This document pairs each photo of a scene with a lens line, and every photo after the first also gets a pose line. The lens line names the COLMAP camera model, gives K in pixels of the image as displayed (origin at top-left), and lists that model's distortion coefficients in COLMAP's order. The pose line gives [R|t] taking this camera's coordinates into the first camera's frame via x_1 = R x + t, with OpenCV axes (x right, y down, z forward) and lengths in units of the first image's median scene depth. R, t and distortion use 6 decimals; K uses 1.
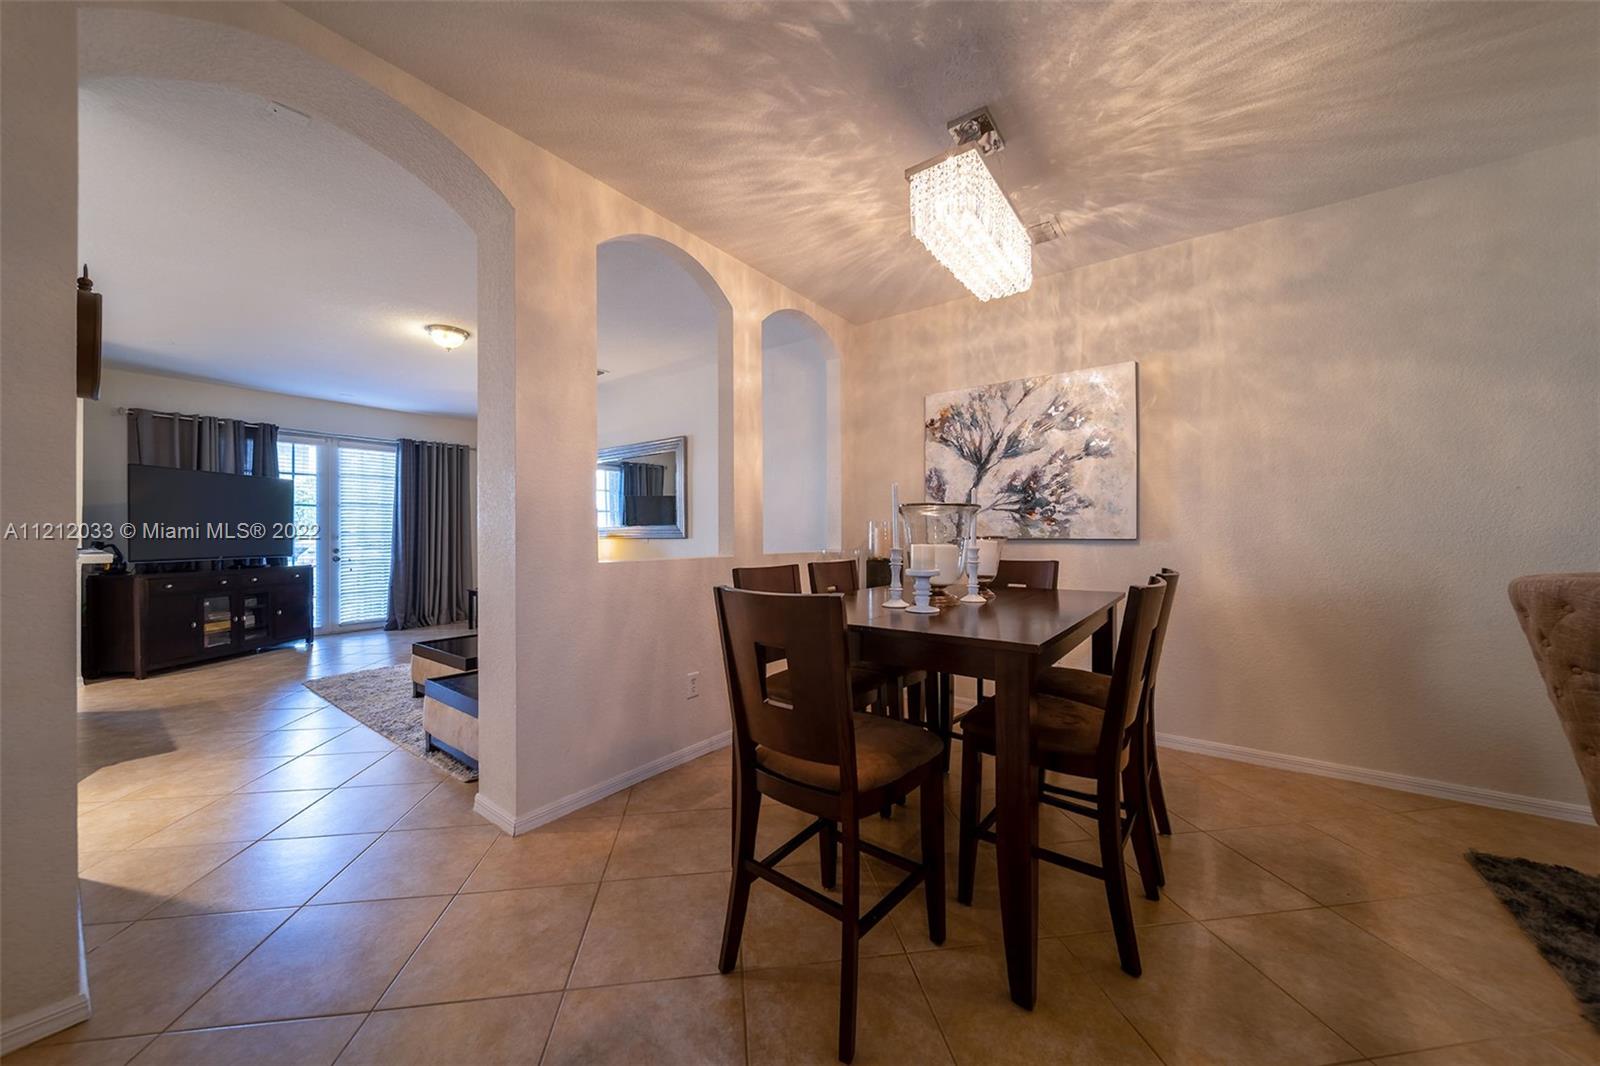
lens RADIAL K [[559.5, 0, 800.6], [0, 559.5, 531.0], [0, 0, 1]] dist [-0.000123, -0.001332]
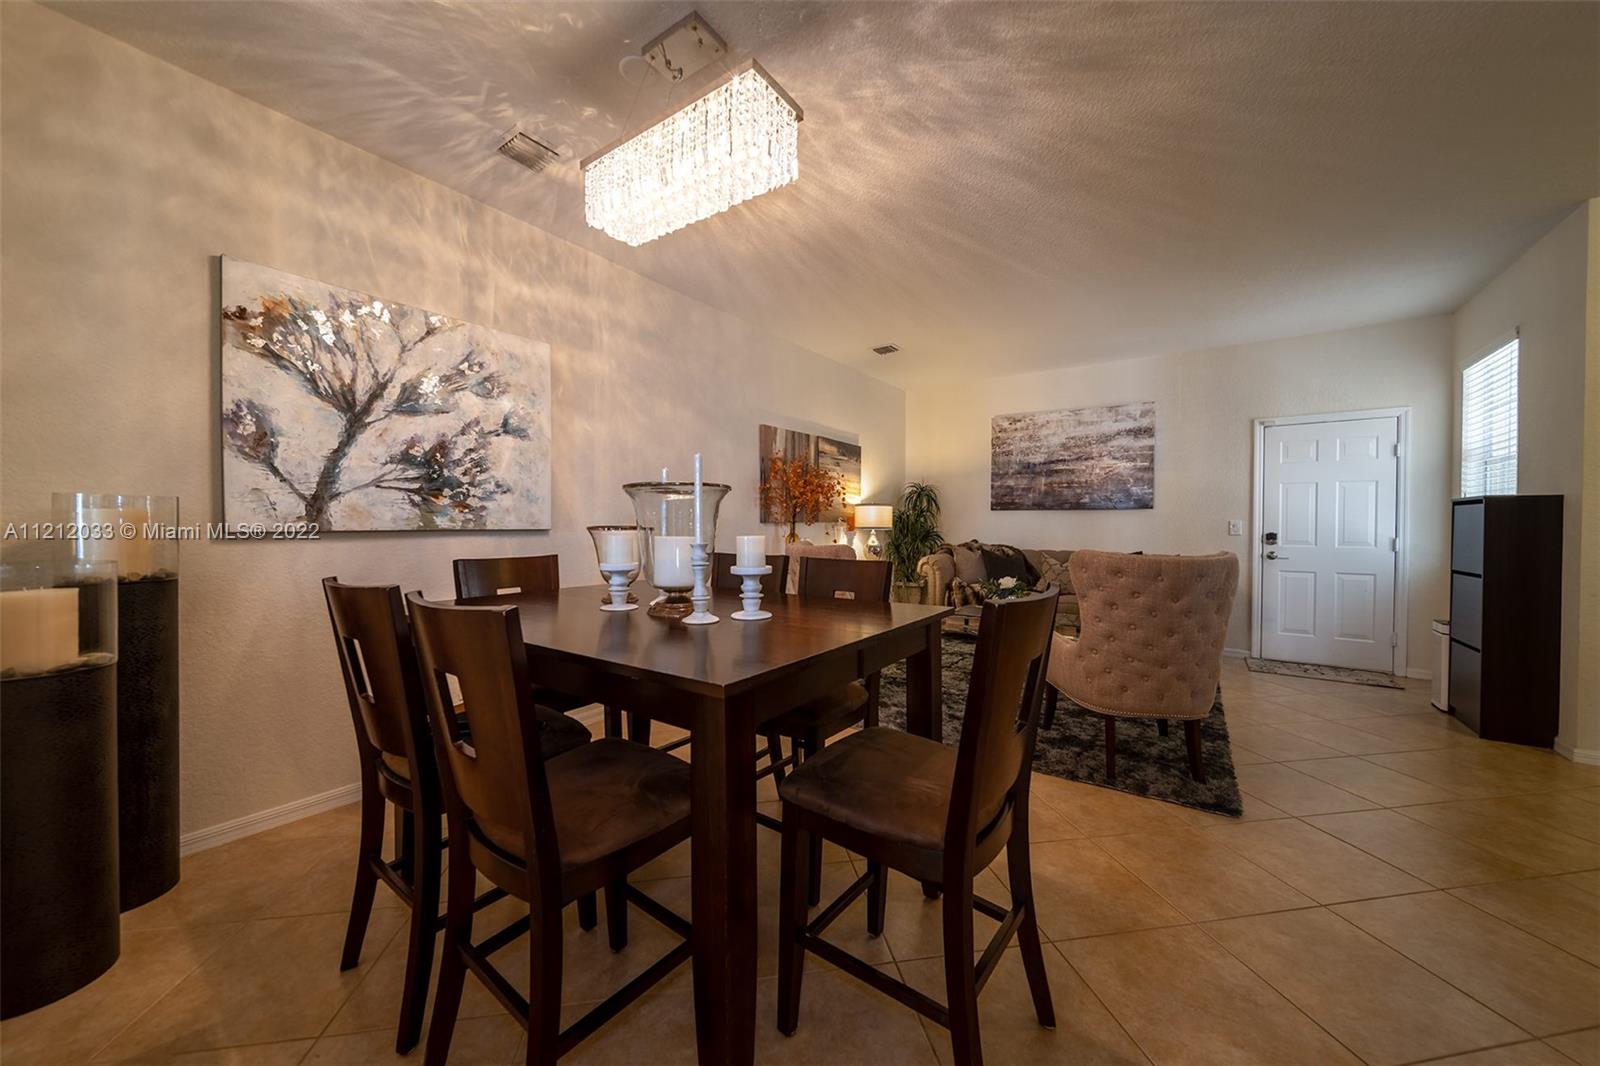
lens RADIAL K [[559.5, 0, 793.3], [0, 559.5, 533.4], [0, 0, 1]] dist [-0.000123, -0.001332]
pose [[-0.014421, -0.012987, 0.999812, -0.323263], [-0.005591, 0.999901, 0.012908, 0.005587], [-0.999880, -0.005403, -0.014492, 0.507751]]
